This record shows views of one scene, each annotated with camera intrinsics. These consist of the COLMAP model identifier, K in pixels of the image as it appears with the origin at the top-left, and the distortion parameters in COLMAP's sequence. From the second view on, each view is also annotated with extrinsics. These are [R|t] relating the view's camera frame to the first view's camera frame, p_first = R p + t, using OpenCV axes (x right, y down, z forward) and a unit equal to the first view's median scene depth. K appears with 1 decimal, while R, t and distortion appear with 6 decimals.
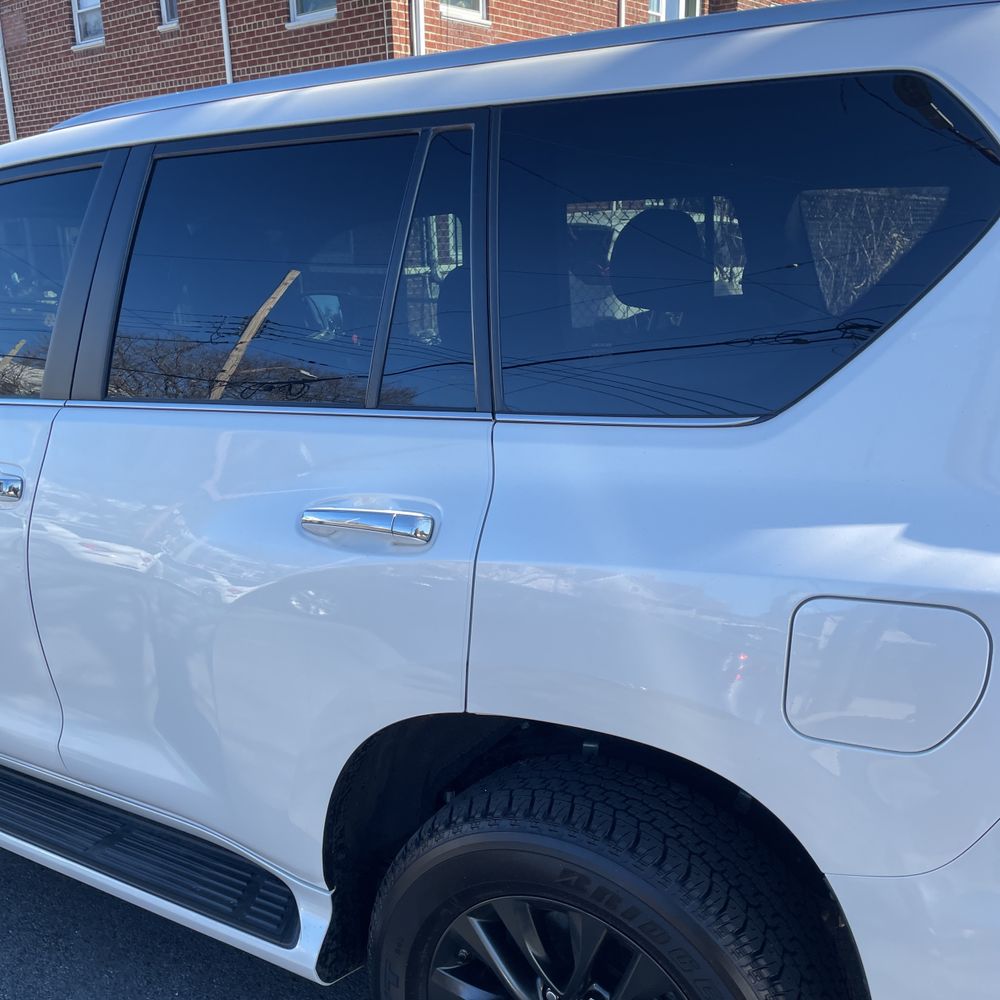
lens RADIAL K [[1023.1, 0, 504.7], [0, 1023.1, 499.9], [0, 0, 1]] dist [0.032581, 0.000000]
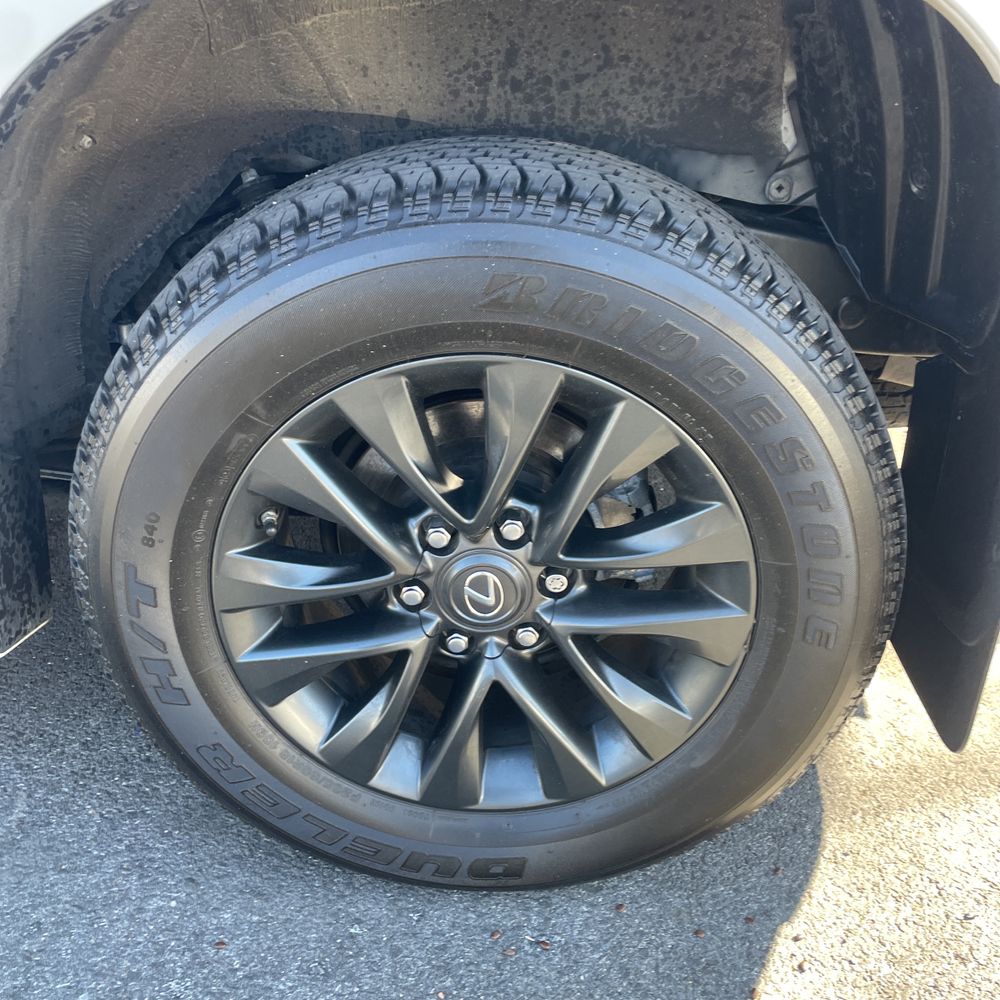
lens RADIAL K [[1023.1, 0, 497.8], [0, 1023.1, 501.6], [0, 0, 1]] dist [0.032581, 0.000000]
pose [[0.880346, -0.217098, 0.421735, -0.142683], [0.093633, 0.951154, 0.294175, 0.237082], [-0.465000, -0.219487, 0.857672, 0.389437]]
